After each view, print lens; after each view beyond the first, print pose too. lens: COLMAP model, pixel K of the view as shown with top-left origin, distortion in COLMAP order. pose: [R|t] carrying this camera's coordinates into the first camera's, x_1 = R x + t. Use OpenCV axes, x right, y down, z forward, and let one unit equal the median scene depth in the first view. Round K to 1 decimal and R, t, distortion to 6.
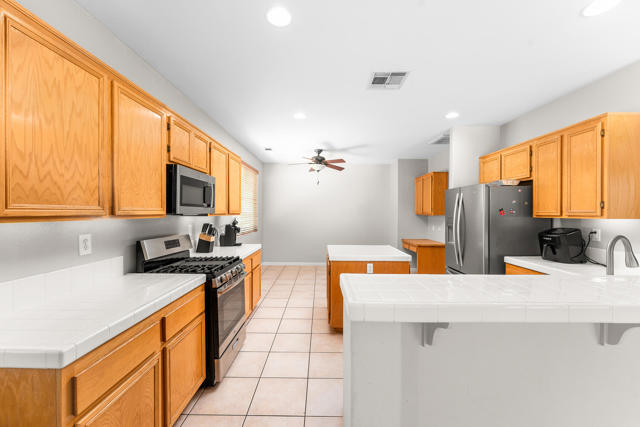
lens RADIAL K [[259.4, 0, 317.3], [0, 259.4, 211.0], [0, 0, 1]] dist [-0.000721, 0.000035]
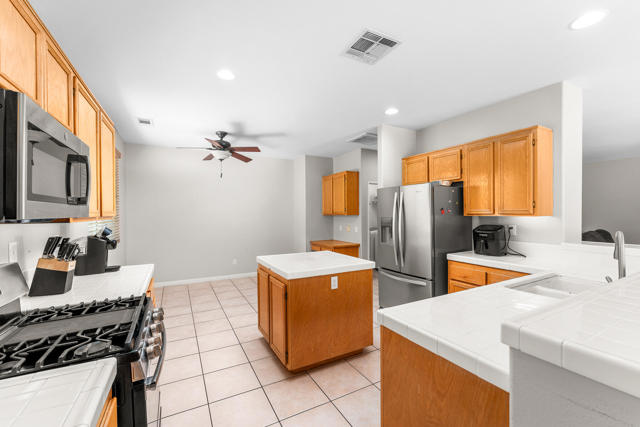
lens RADIAL K [[268.0, 0, 320.0], [0, 268.0, 213.5], [0, 0, 1]] dist [-0.008727, -0.000252]
pose [[0.875761, -0.010491, 0.482632, -0.220238], [0.007131, 0.999936, 0.008796, 0.000432], [-0.482693, -0.004261, 0.875779, 0.285859]]
